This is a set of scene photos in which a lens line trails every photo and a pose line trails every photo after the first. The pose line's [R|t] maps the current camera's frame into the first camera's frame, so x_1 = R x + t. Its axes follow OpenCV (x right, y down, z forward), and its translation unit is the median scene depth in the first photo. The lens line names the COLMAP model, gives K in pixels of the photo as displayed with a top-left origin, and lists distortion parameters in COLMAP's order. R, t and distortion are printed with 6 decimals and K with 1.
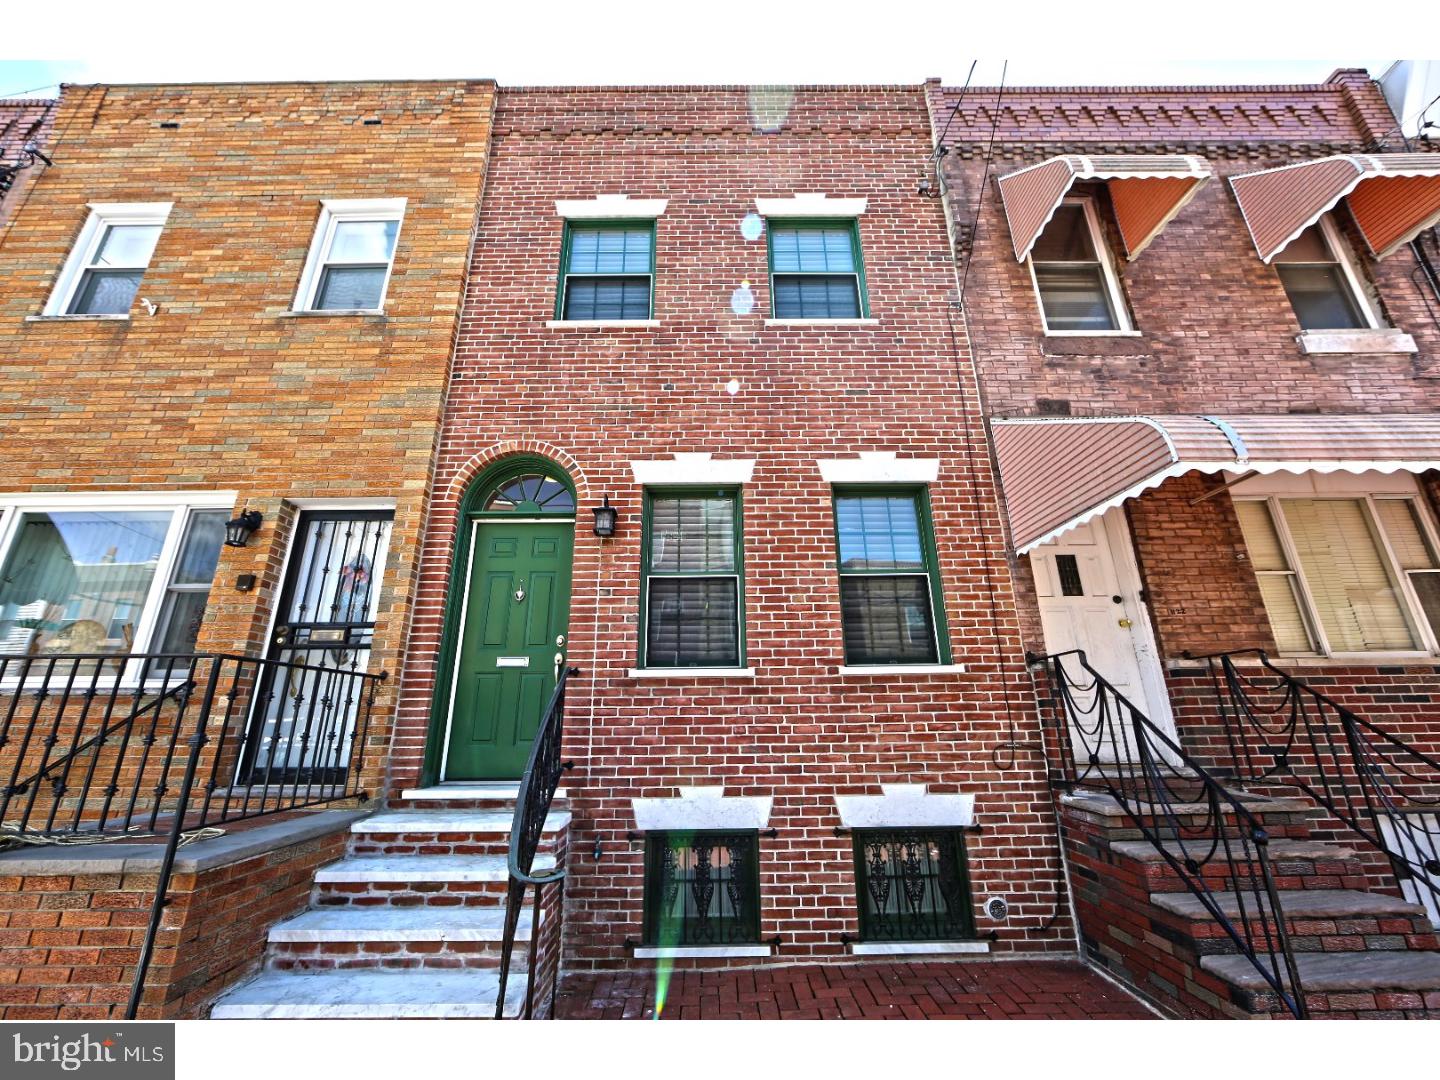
lens RADIAL K [[571.0, 0, 716.6], [0, 571.0, 534.0], [0, 0, 1]] dist [-0.012574, 0.002641]
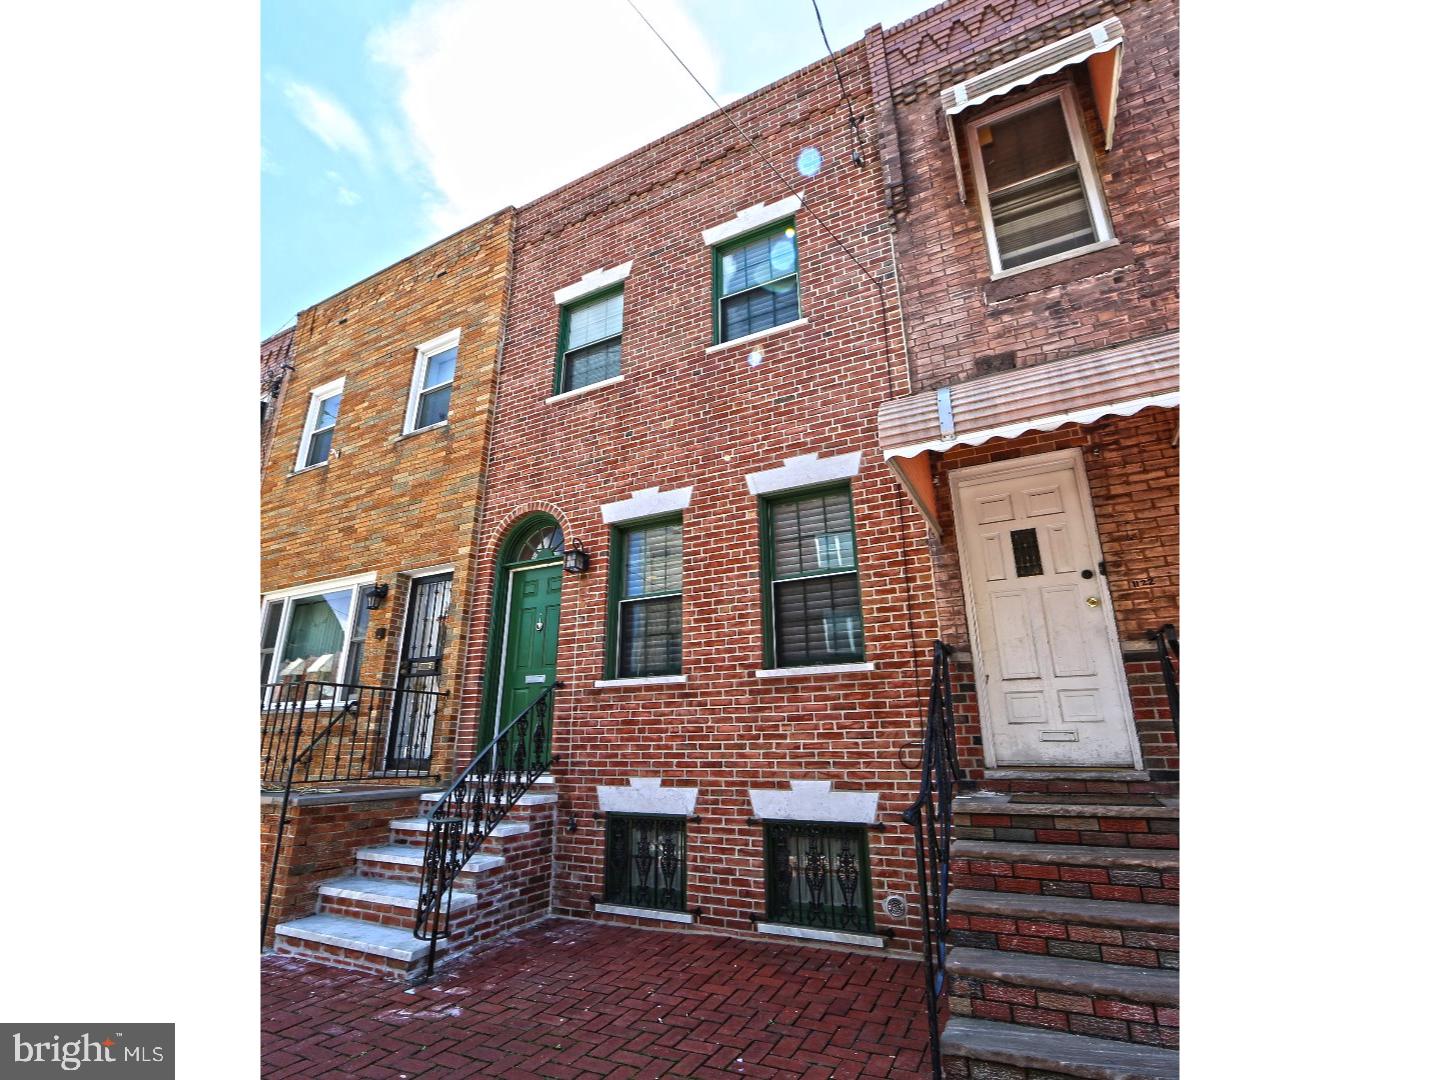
lens RADIAL K [[644.9, 0, 712.3], [0, 644.9, 533.3], [0, 0, 1]] dist [-0.012448, 0.000264]
pose [[0.885779, -0.143342, -0.441416, 0.678320], [0.143683, 0.989078, -0.032860, 0.006975], [0.441305, -0.034317, 0.896701, -0.102598]]
